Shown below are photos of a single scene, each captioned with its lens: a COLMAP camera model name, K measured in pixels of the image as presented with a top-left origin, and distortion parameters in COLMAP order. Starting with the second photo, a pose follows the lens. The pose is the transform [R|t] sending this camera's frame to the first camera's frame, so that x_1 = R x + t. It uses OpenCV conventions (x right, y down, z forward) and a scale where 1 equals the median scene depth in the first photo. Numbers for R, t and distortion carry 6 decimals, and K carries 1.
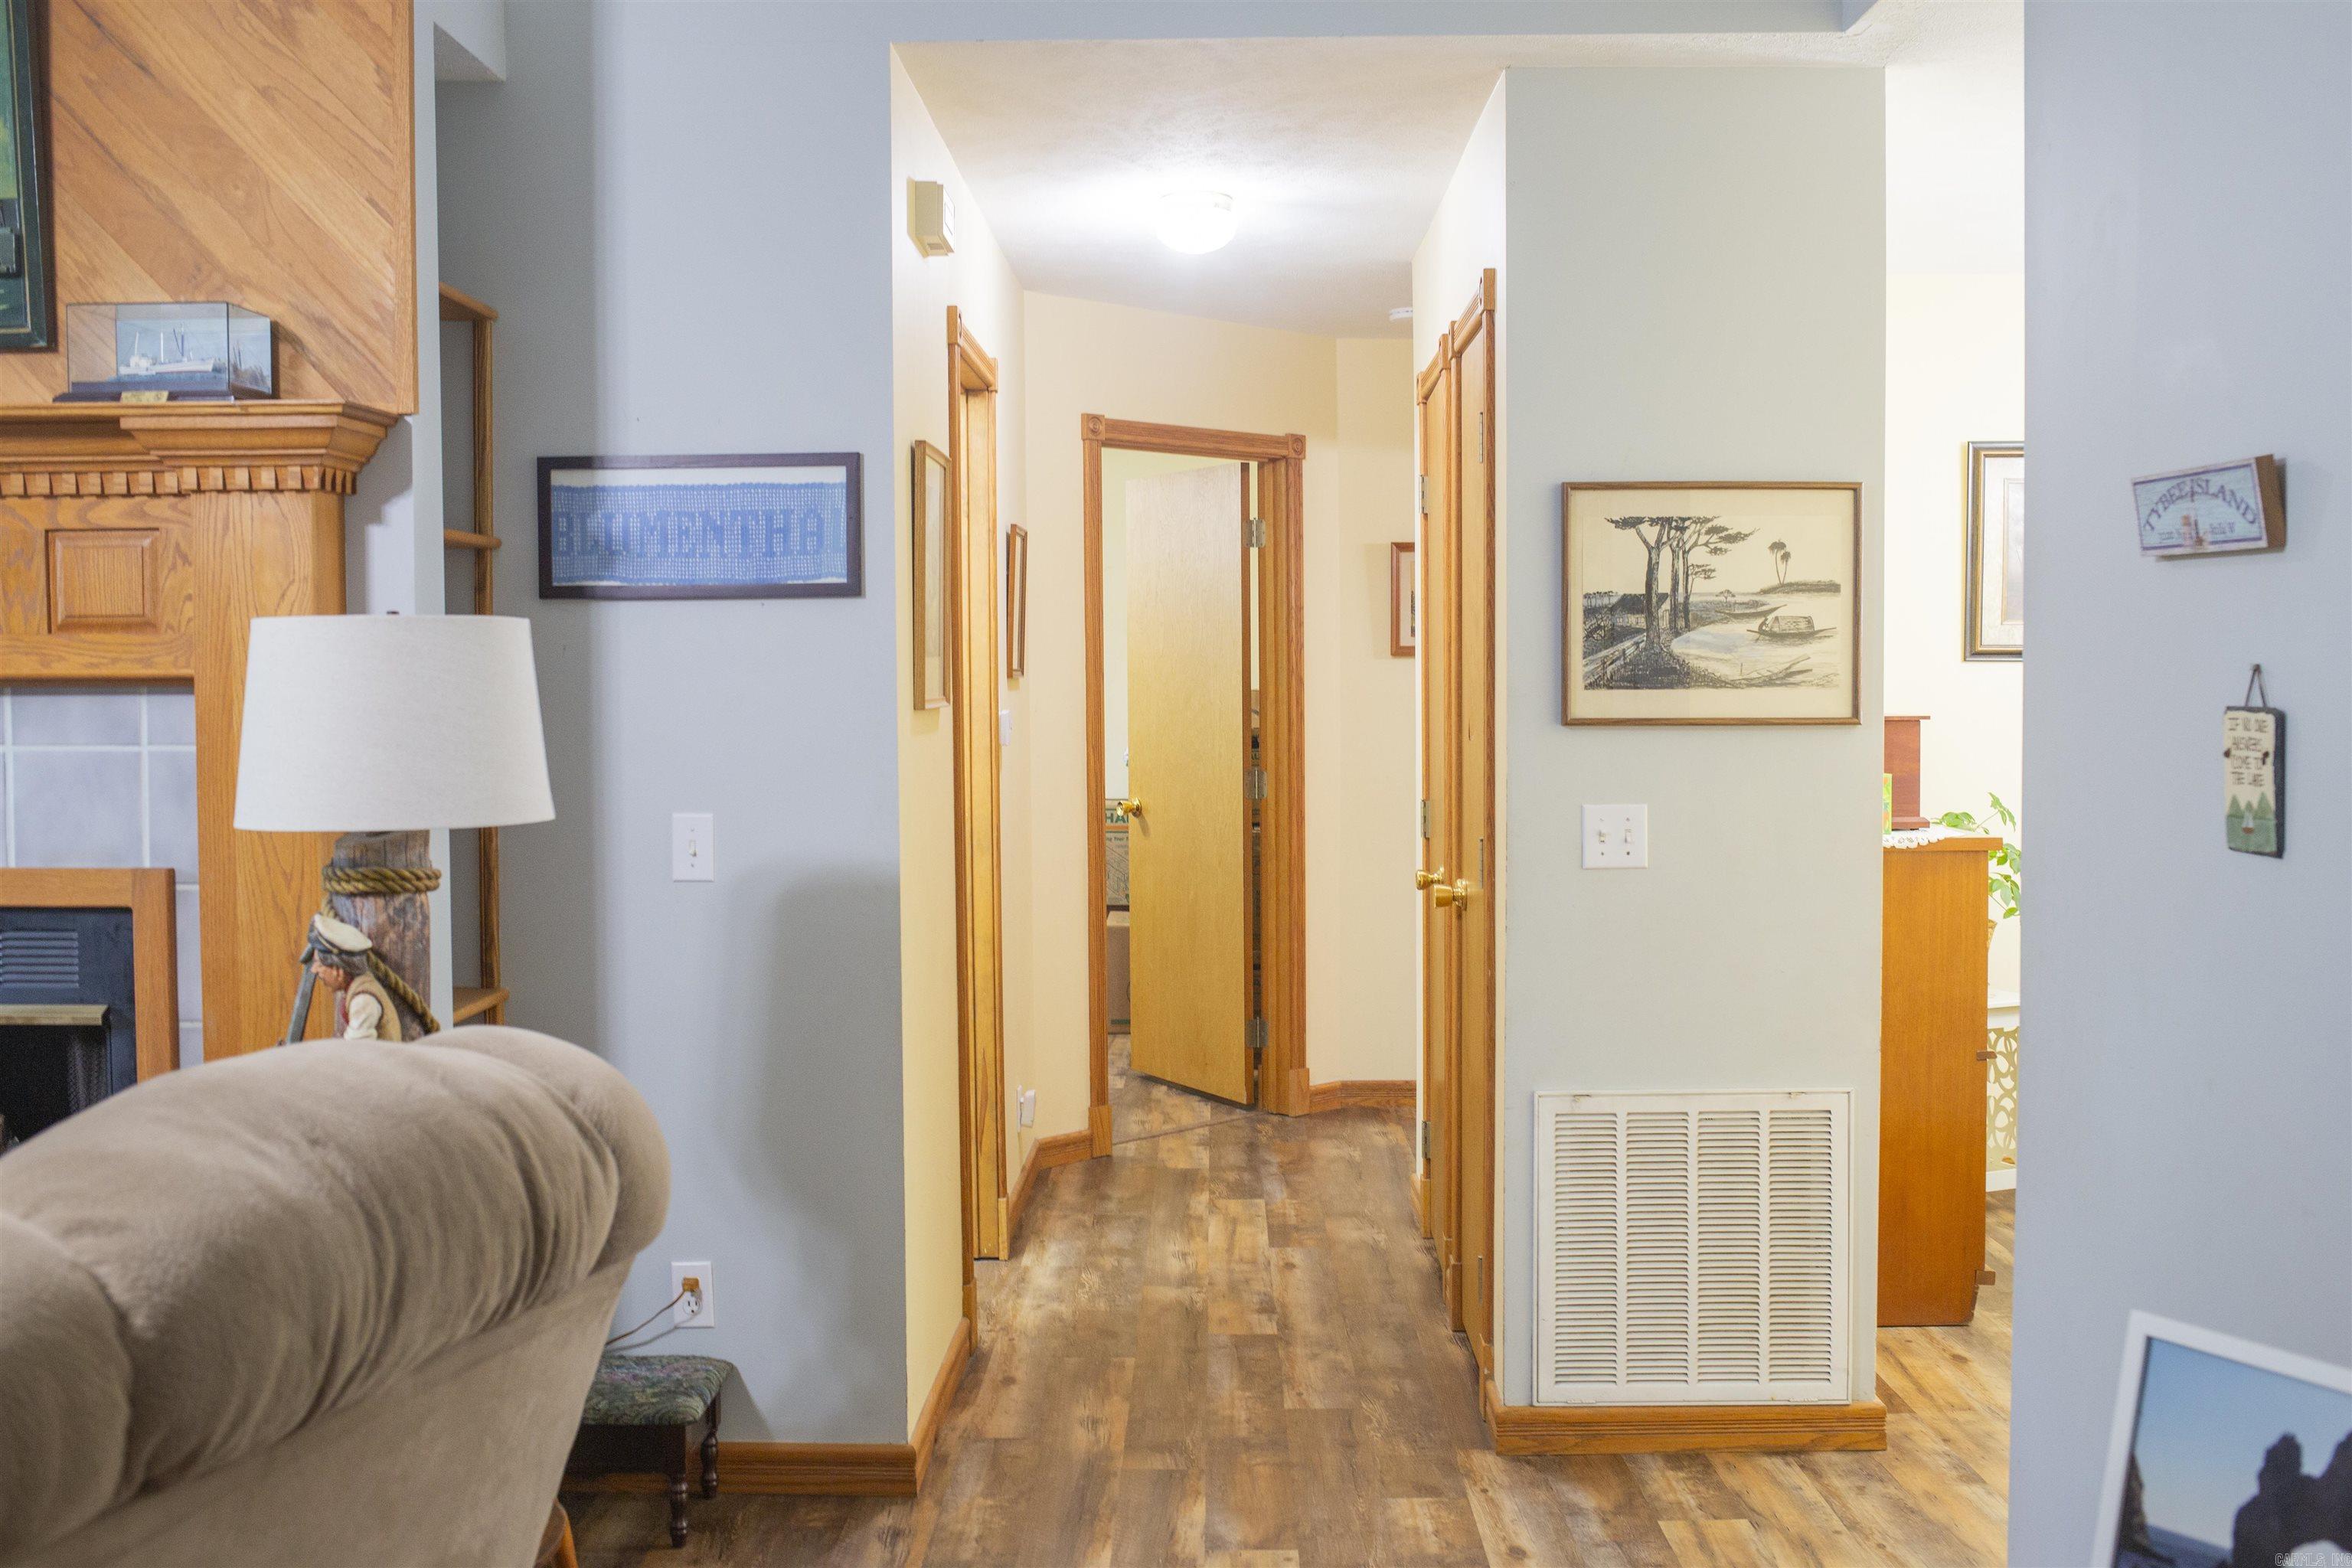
lens RADIAL K [[2253.7, 0, 1176.9], [0, 2253.7, 768.5], [0, 0, 1]] dist [-0.047033, 0.000000]
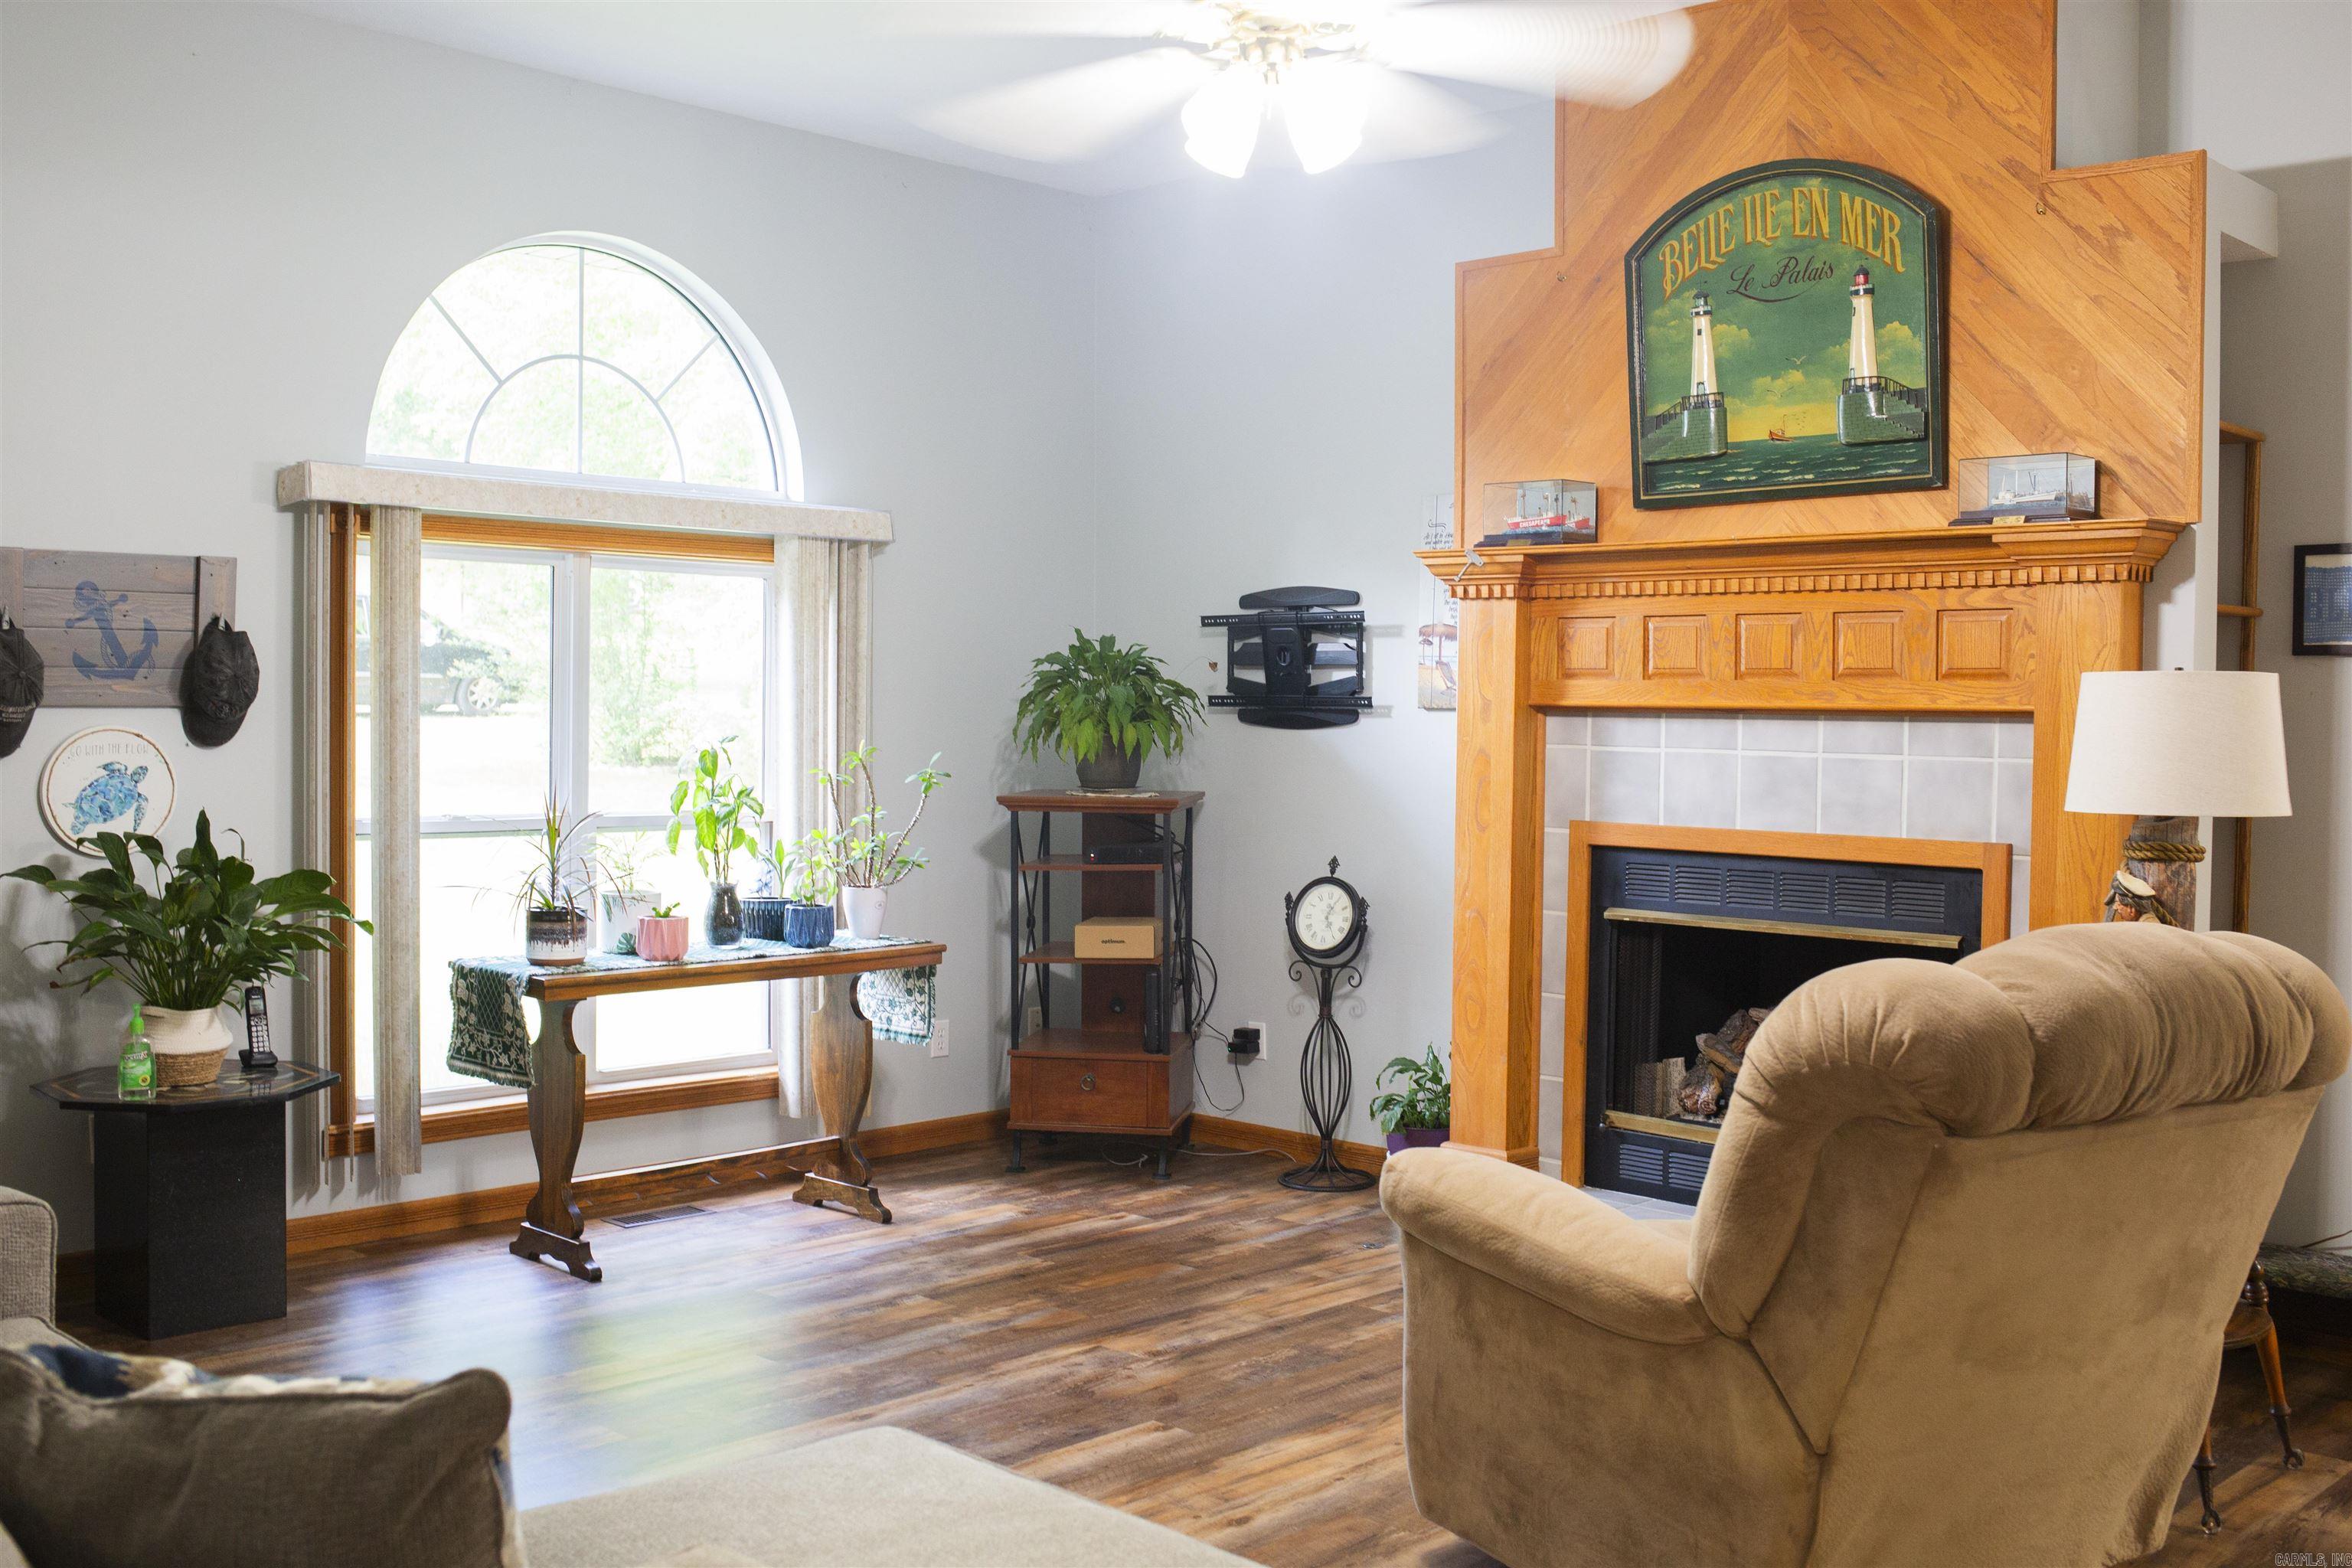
lens RADIAL K [[2253.7, 0, 1188.5], [0, 2253.7, 774.8], [0, 0, 1]] dist [-0.047033, 0.000000]
pose [[0.734925, 0.033085, -0.677341, 0.139664], [-0.043591, 0.999048, 0.001501, 0.021673], [0.676746, 0.028423, 0.735668, -0.432320]]
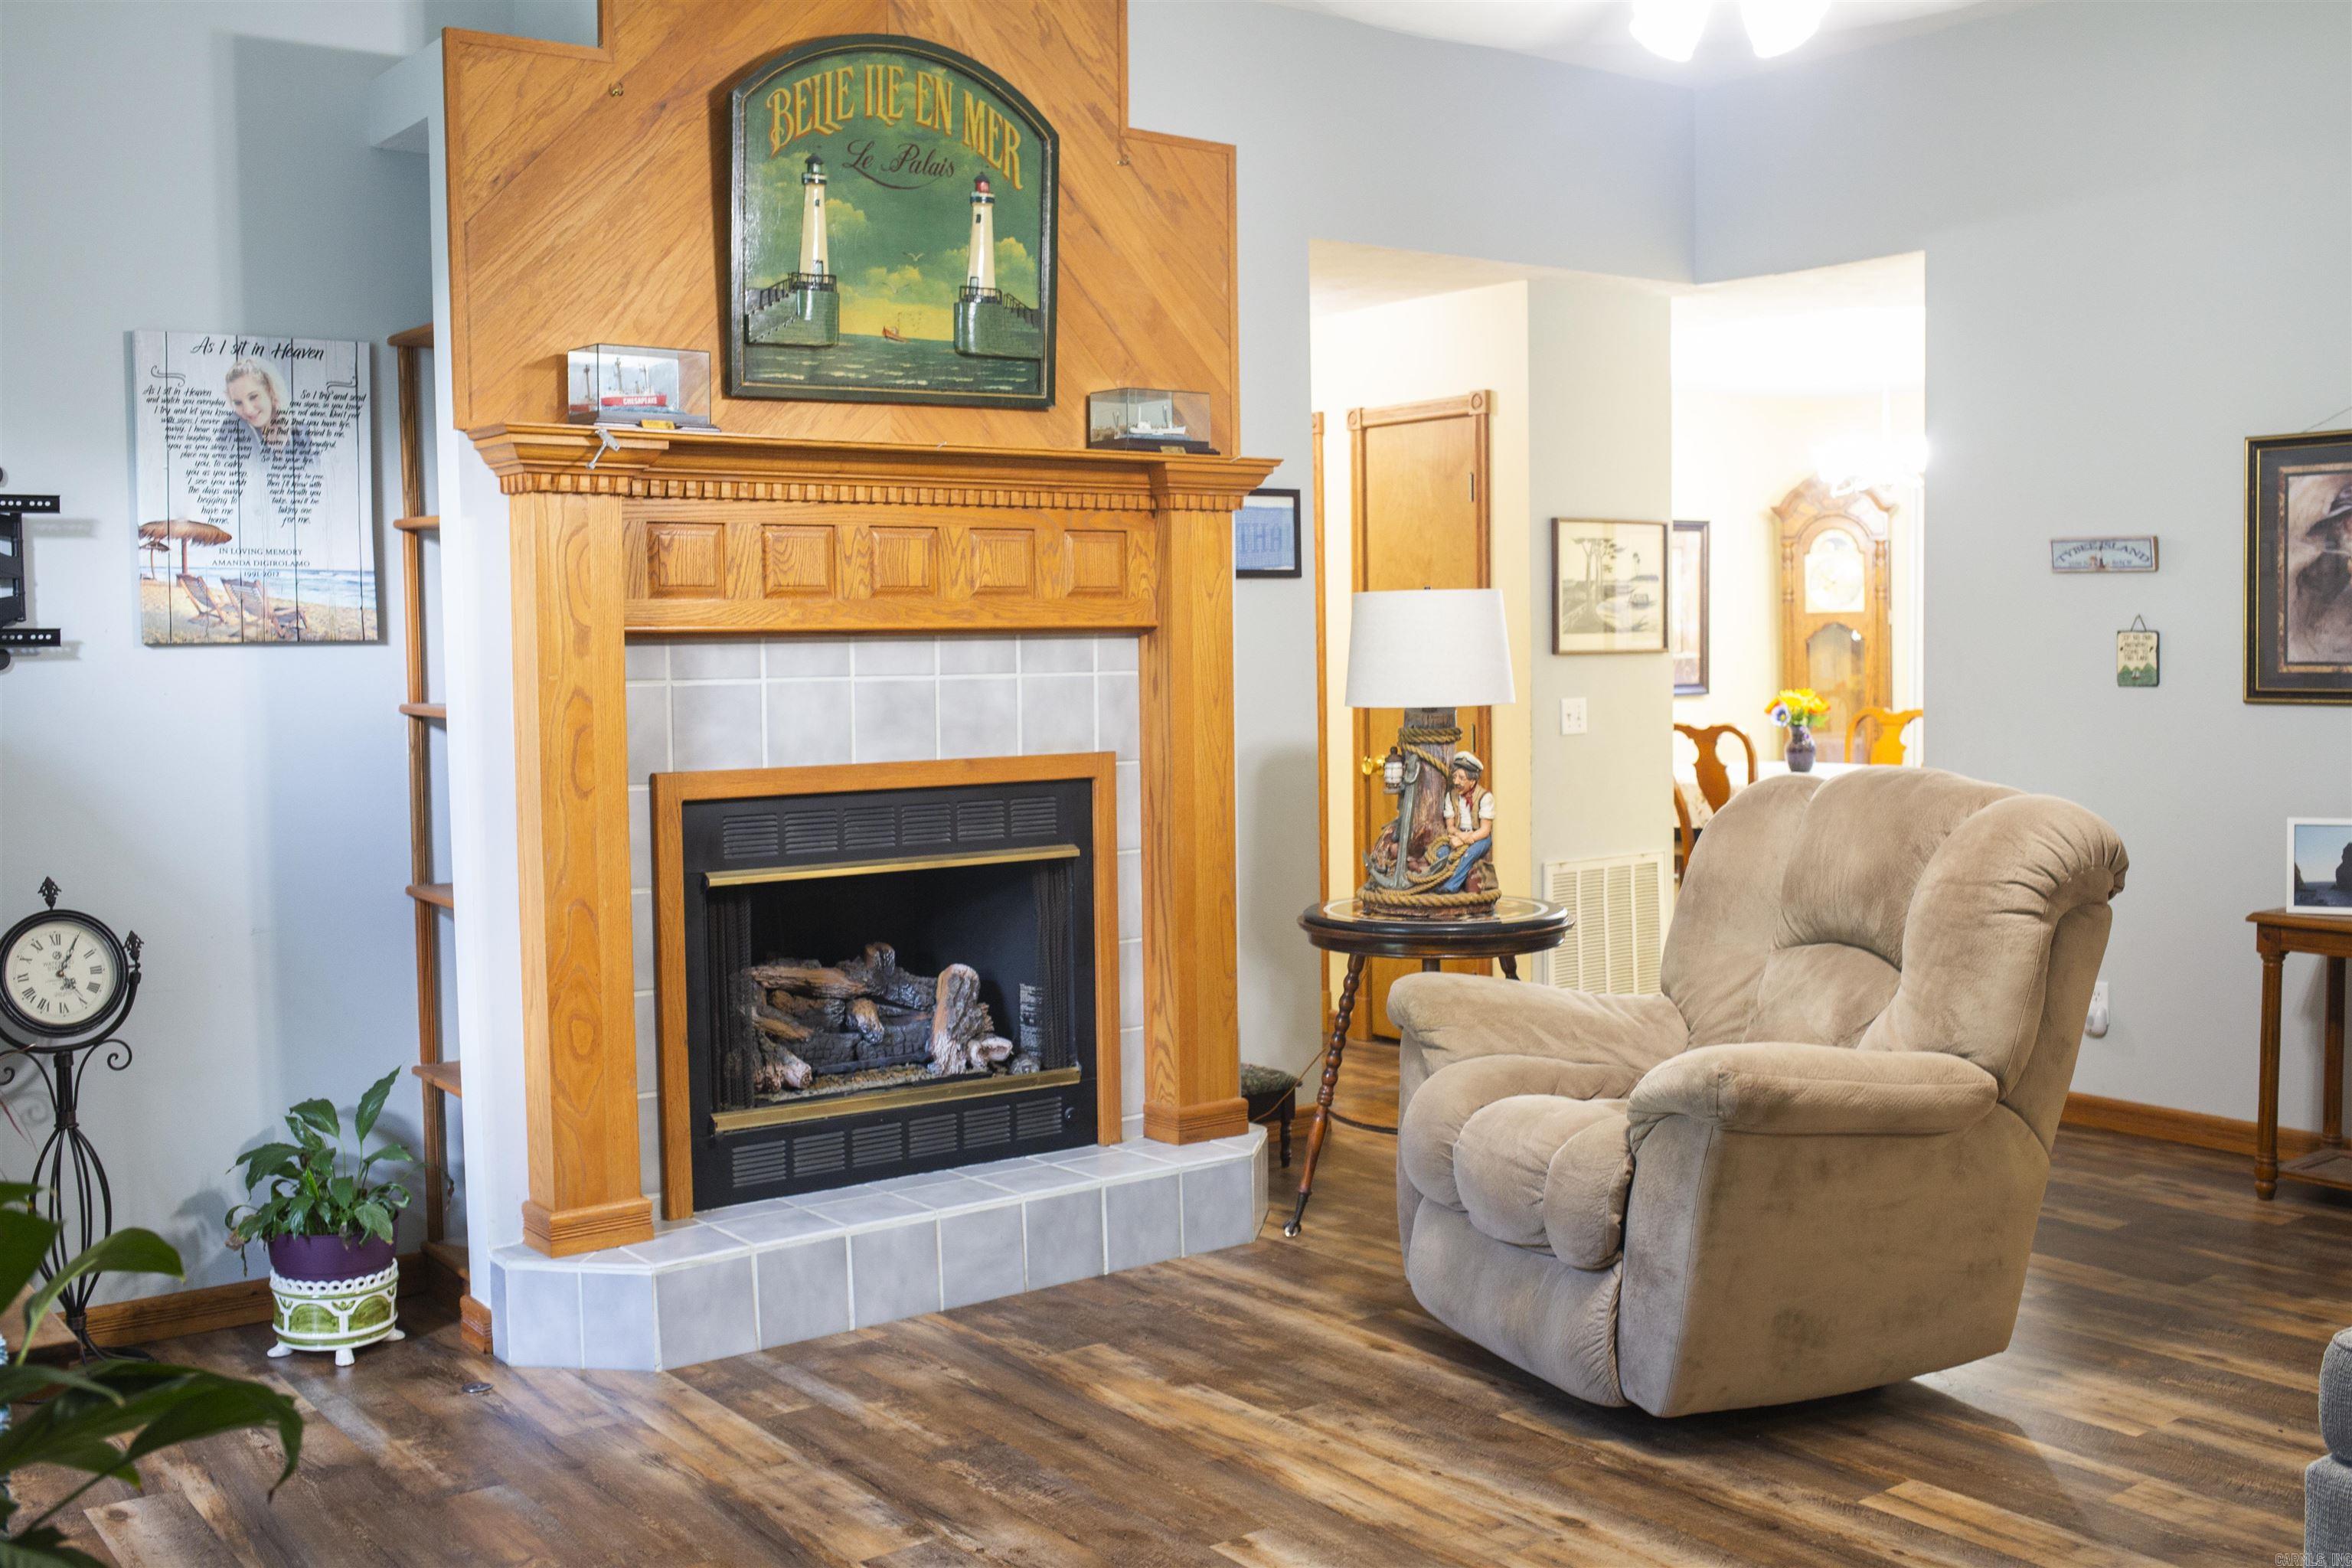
lens RADIAL K [[2253.7, 0, 1200.1], [0, 2253.7, 772.6], [0, 0, 1]] dist [-0.047033, 0.000000]
pose [[0.784929, -0.044210, 0.618006, -1.401314], [0.035920, 0.999020, 0.025845, 0.022041], [-0.618543, 0.001913, 0.785749, -0.269012]]
